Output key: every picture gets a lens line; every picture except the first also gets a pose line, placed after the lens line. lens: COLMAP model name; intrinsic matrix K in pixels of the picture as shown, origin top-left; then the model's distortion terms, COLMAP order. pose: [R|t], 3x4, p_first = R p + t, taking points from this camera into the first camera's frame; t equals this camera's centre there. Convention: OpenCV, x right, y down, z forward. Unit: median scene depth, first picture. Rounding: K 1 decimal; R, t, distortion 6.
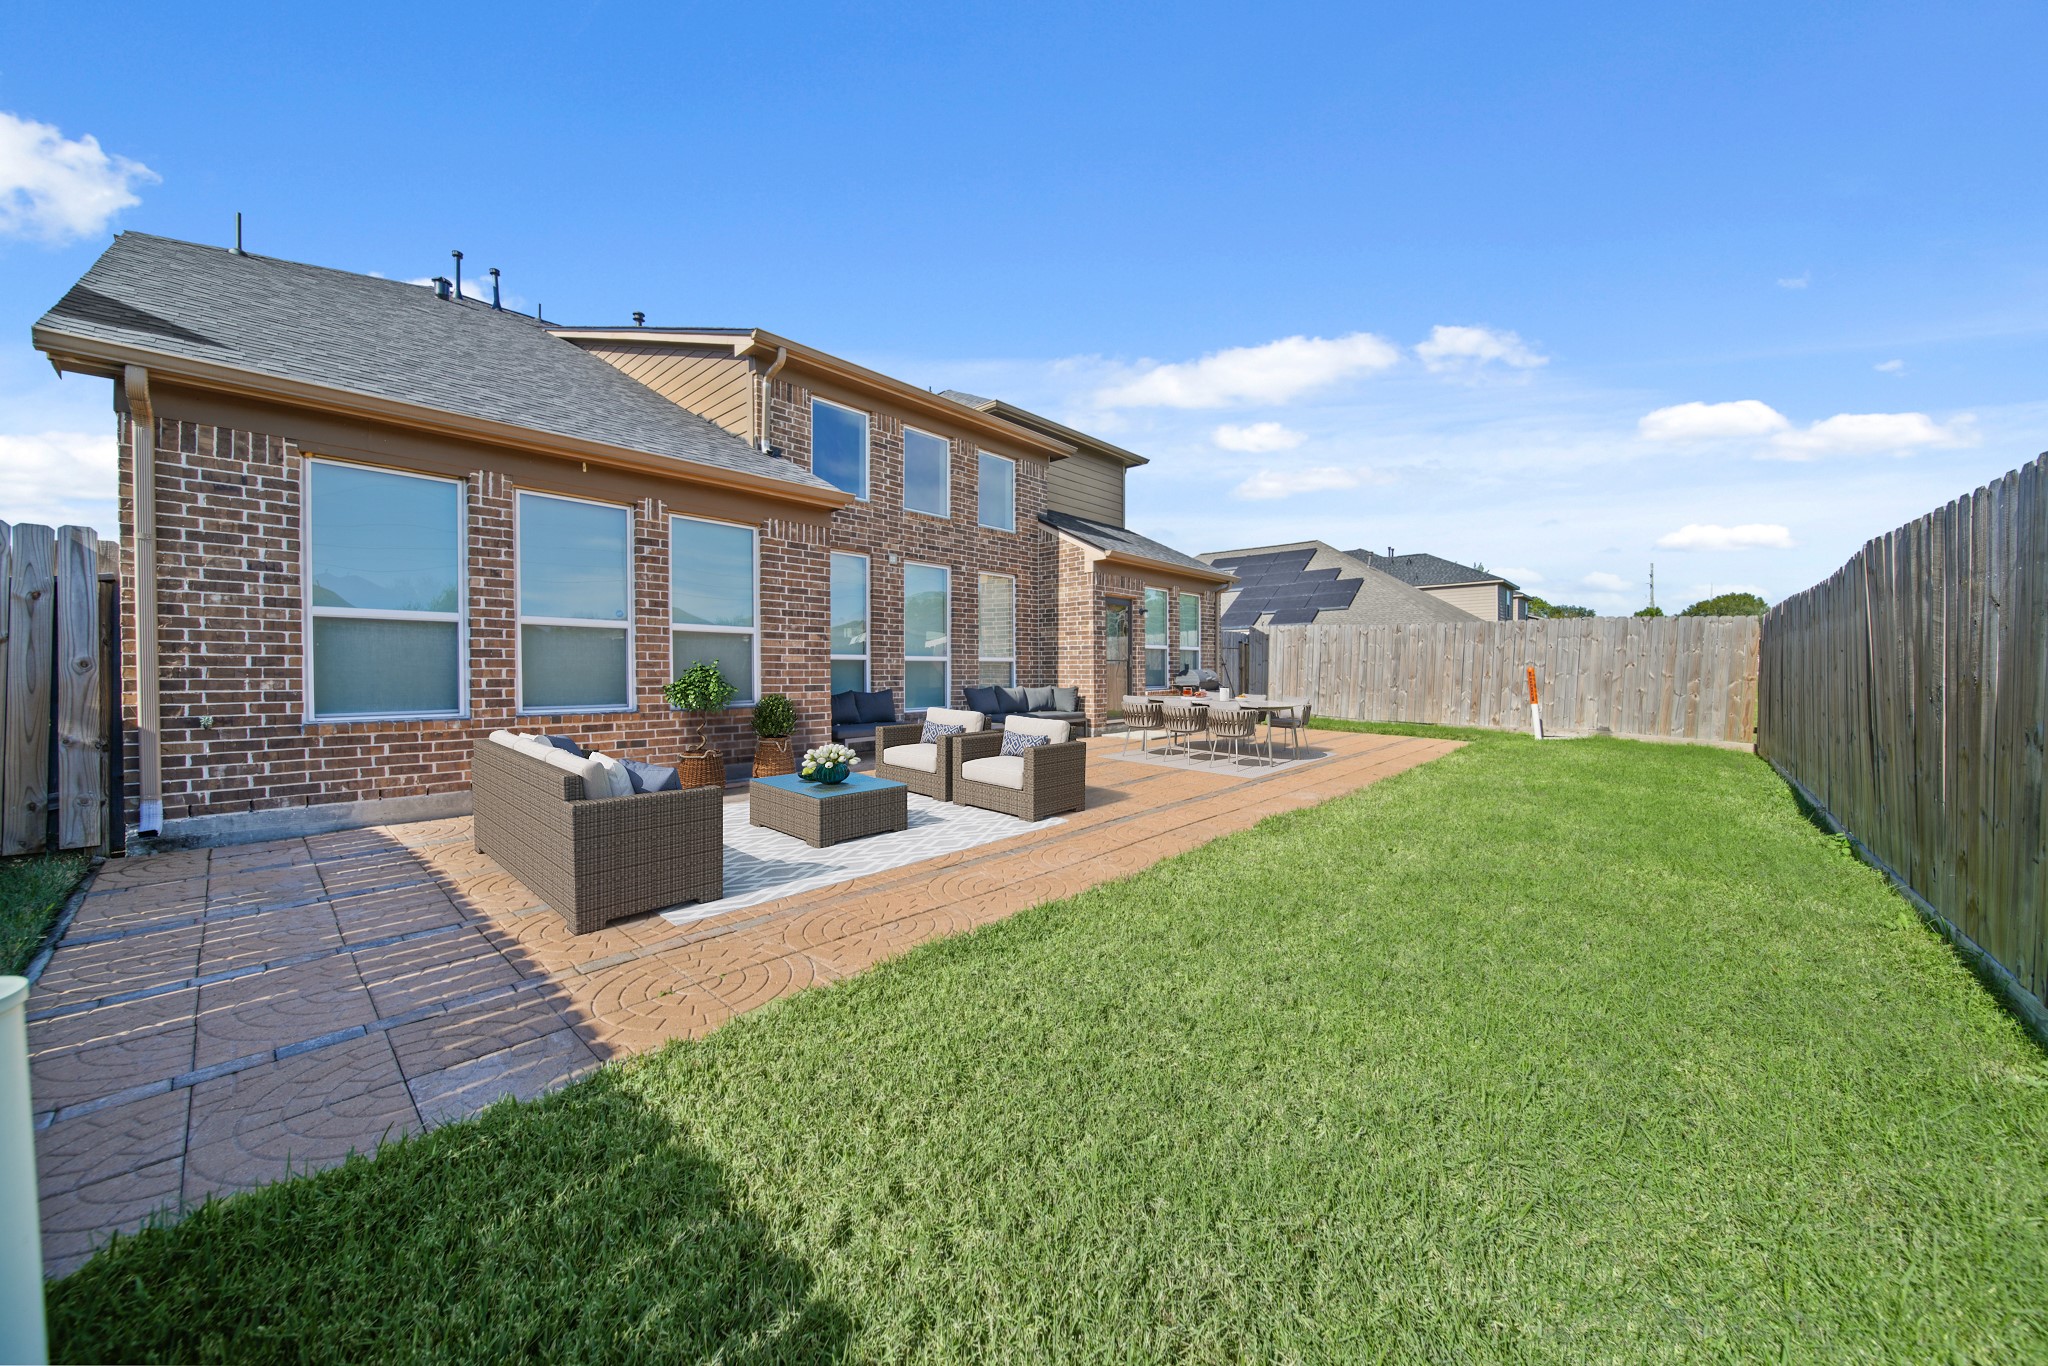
lens RADIAL K [[717.0, 0, 1015.0], [0, 717.0, 690.6], [0, 0, 1]] dist [0.000126, -0.000044]
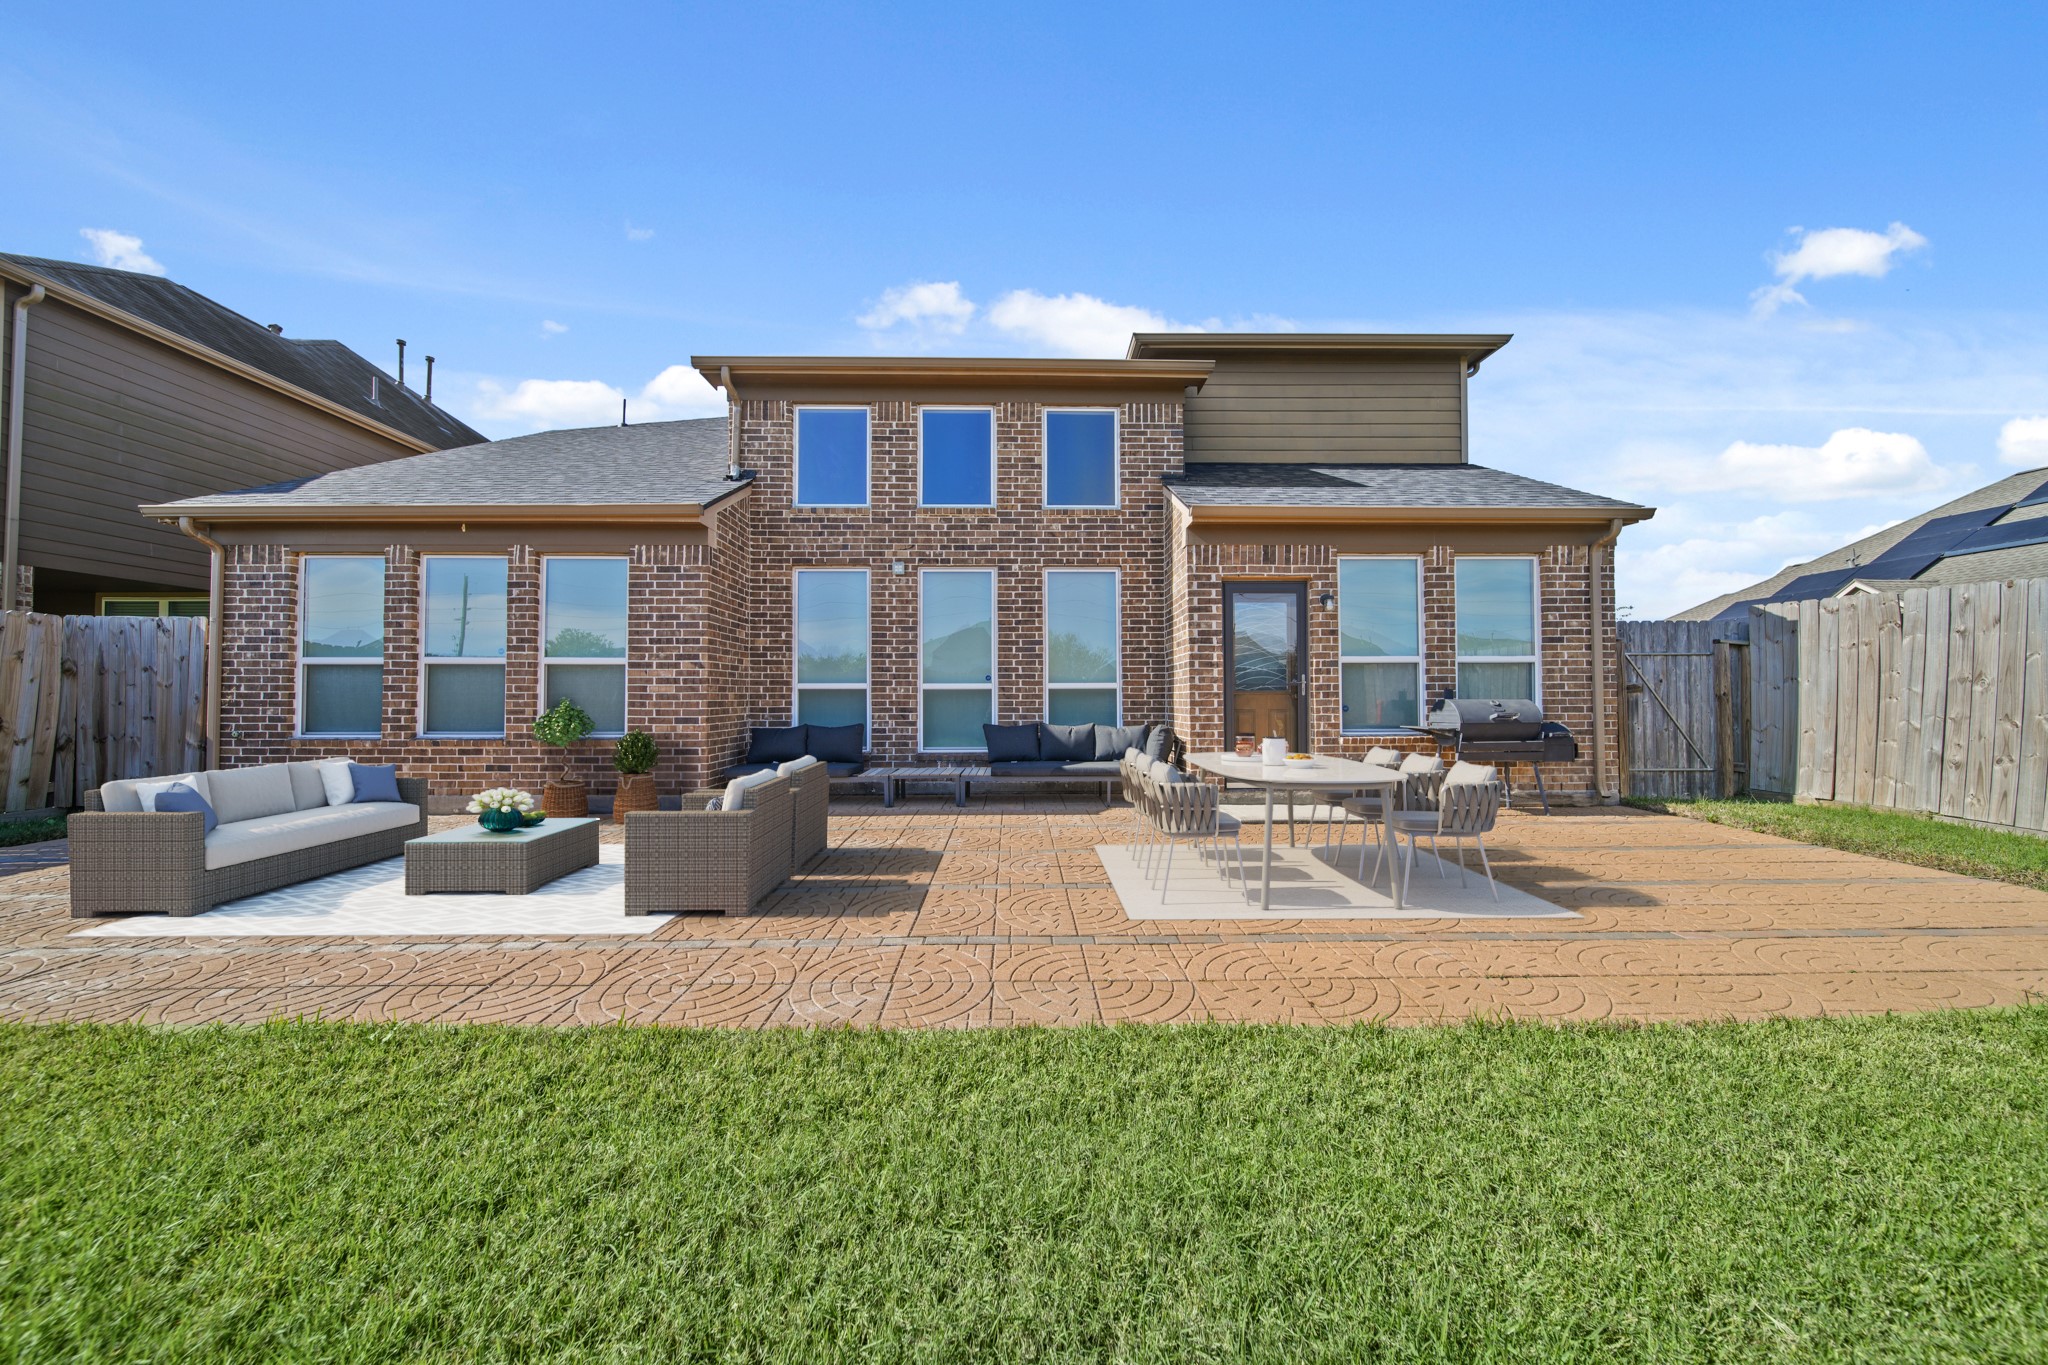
lens RADIAL K [[717.0, 0, 1015.0], [0, 717.0, 690.1], [0, 0, 1]] dist [0.000126, -0.000044]
pose [[0.687999, -0.009949, -0.725643, 0.706531], [-0.019568, 0.999288, -0.032254, -0.022197], [0.725448, 0.036390, 0.687315, 0.702343]]
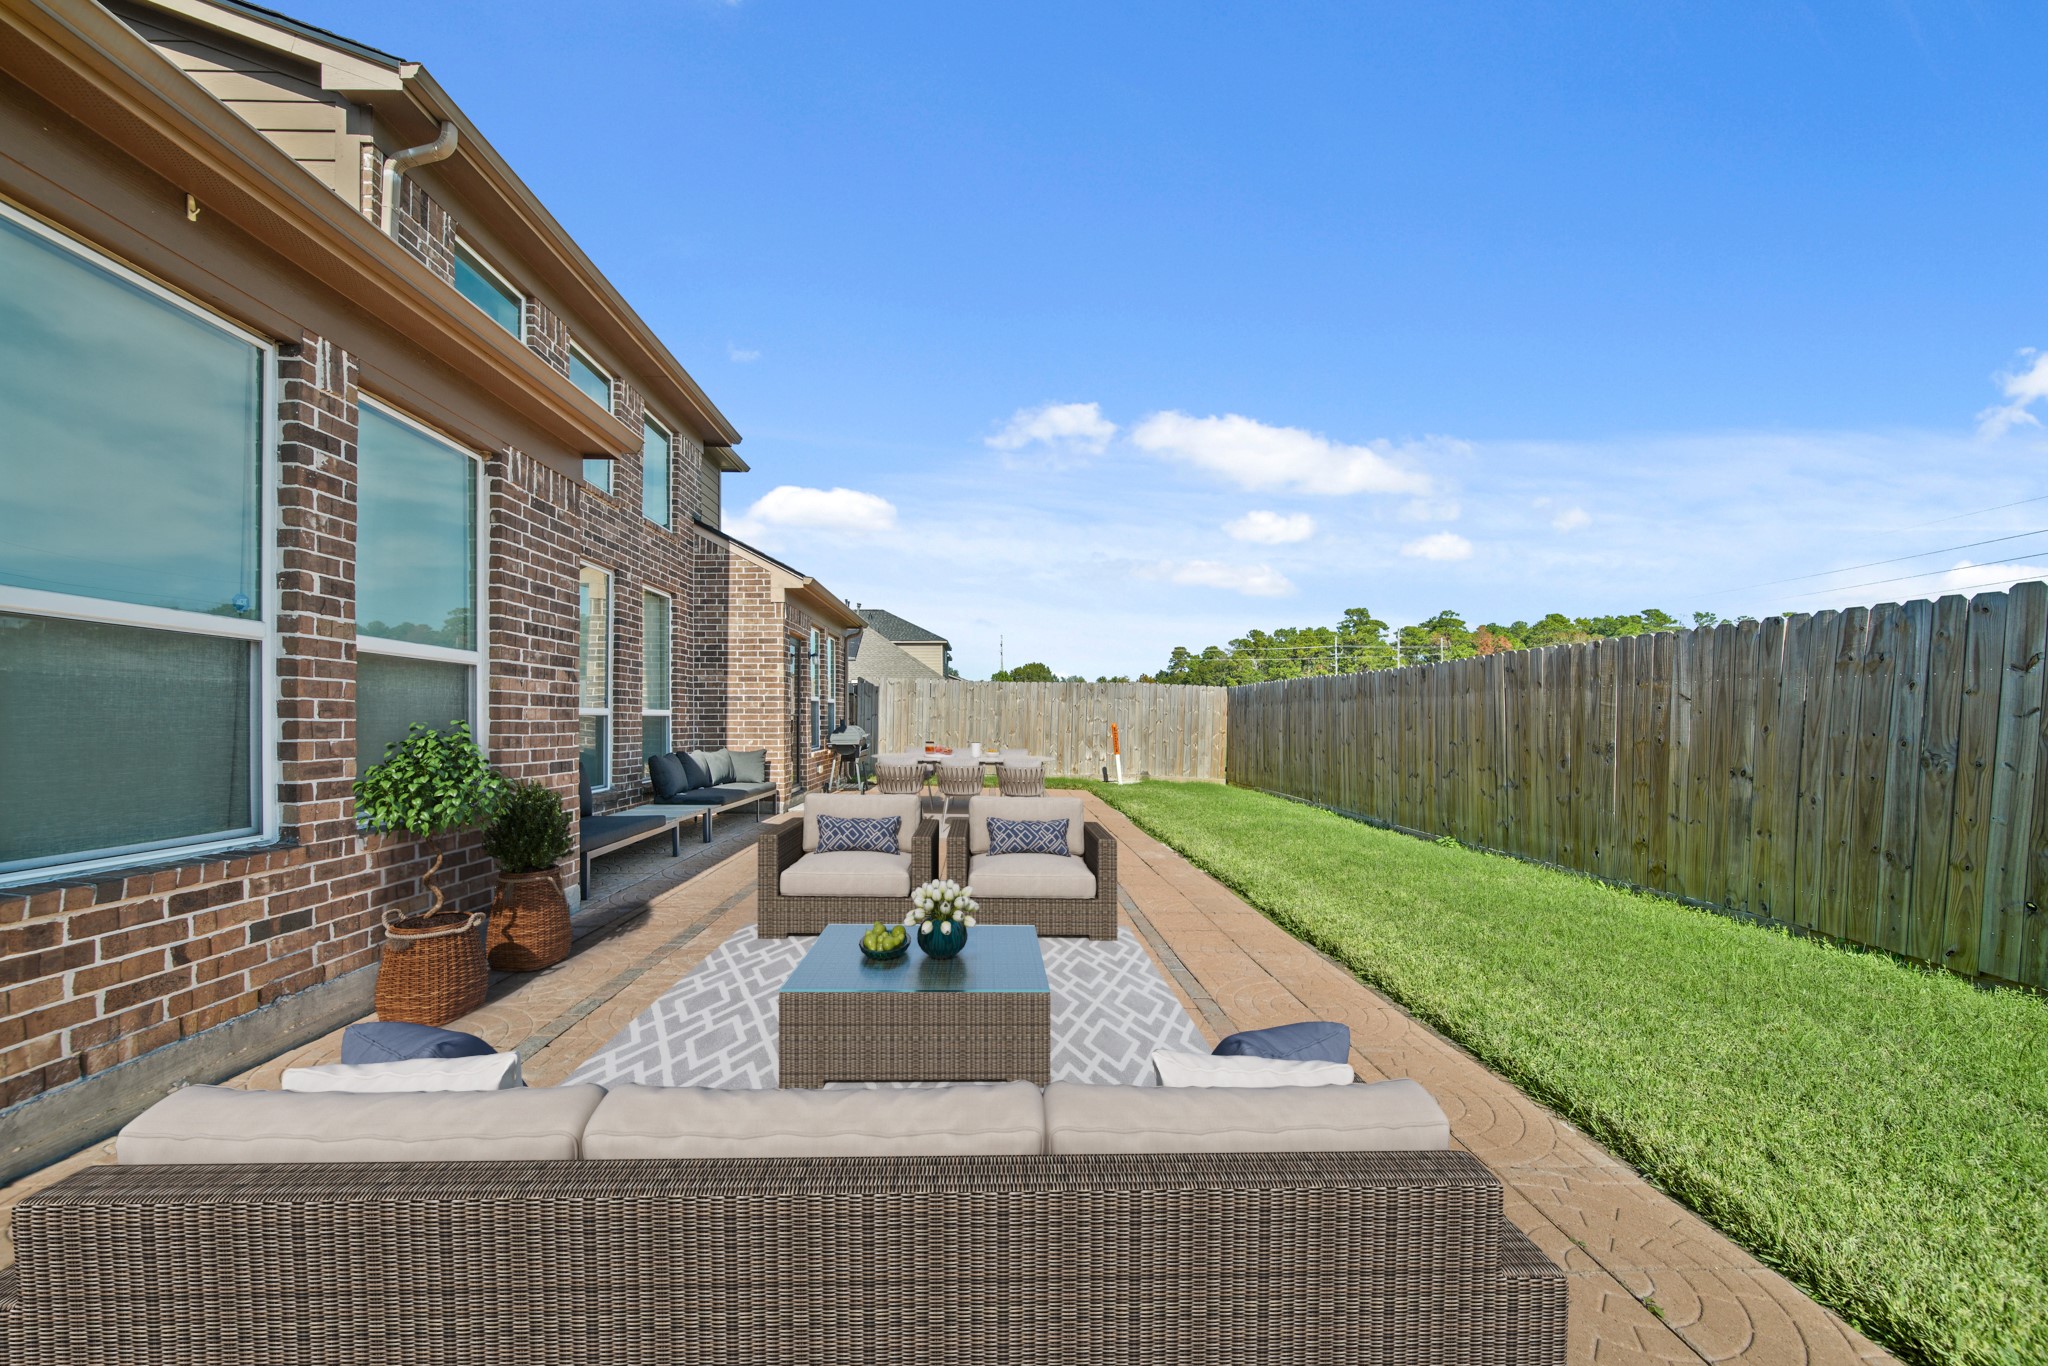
lens RADIAL K [[780.3, 0, 1030.8], [0, 780.3, 723.8], [0, 0, 1]] dist [-0.002251, -0.000338]
pose [[0.696657, 0.000334, 0.717404, -0.479450], [0.016847, 0.999716, -0.016826, -0.021510], [-0.717207, 0.023808, 0.696454, 0.332275]]
